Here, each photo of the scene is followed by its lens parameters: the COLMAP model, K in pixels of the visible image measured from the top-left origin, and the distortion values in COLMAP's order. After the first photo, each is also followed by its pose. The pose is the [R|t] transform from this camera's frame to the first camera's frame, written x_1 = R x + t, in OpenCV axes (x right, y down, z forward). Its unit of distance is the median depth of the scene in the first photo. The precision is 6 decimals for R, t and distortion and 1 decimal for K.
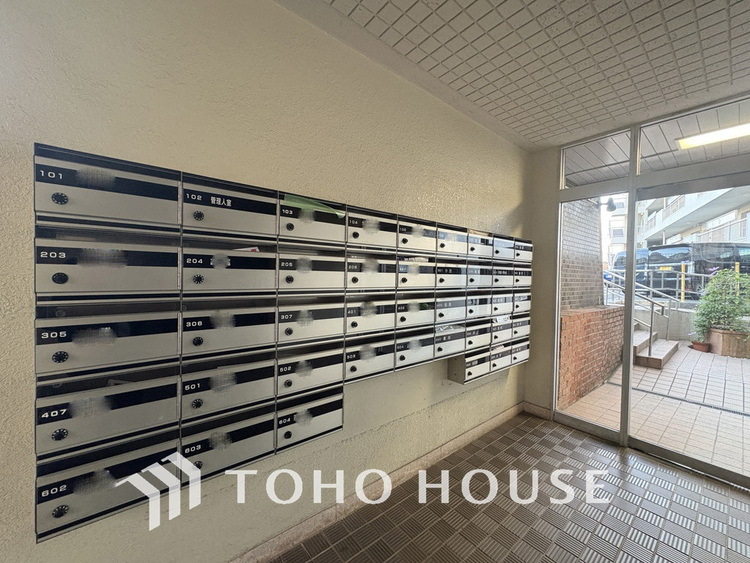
lens RADIAL K [[298.1, 0, 371.5], [0, 298.1, 279.9], [0, 0, 1]] dist [0.002685, 0.000316]
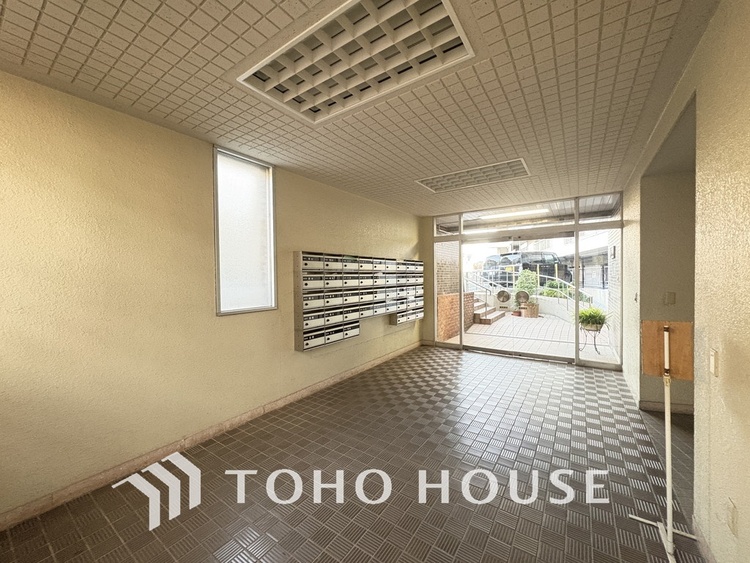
lens RADIAL K [[298.1, 0, 371.5], [0, 298.1, 279.9], [0, 0, 1]] dist [0.002685, 0.000316]
pose [[0.961172, -0.033226, 0.273941, -0.461199], [0.034696, 0.999398, -0.000520, -0.011098], [-0.273758, 0.010004, 0.961746, -1.084285]]
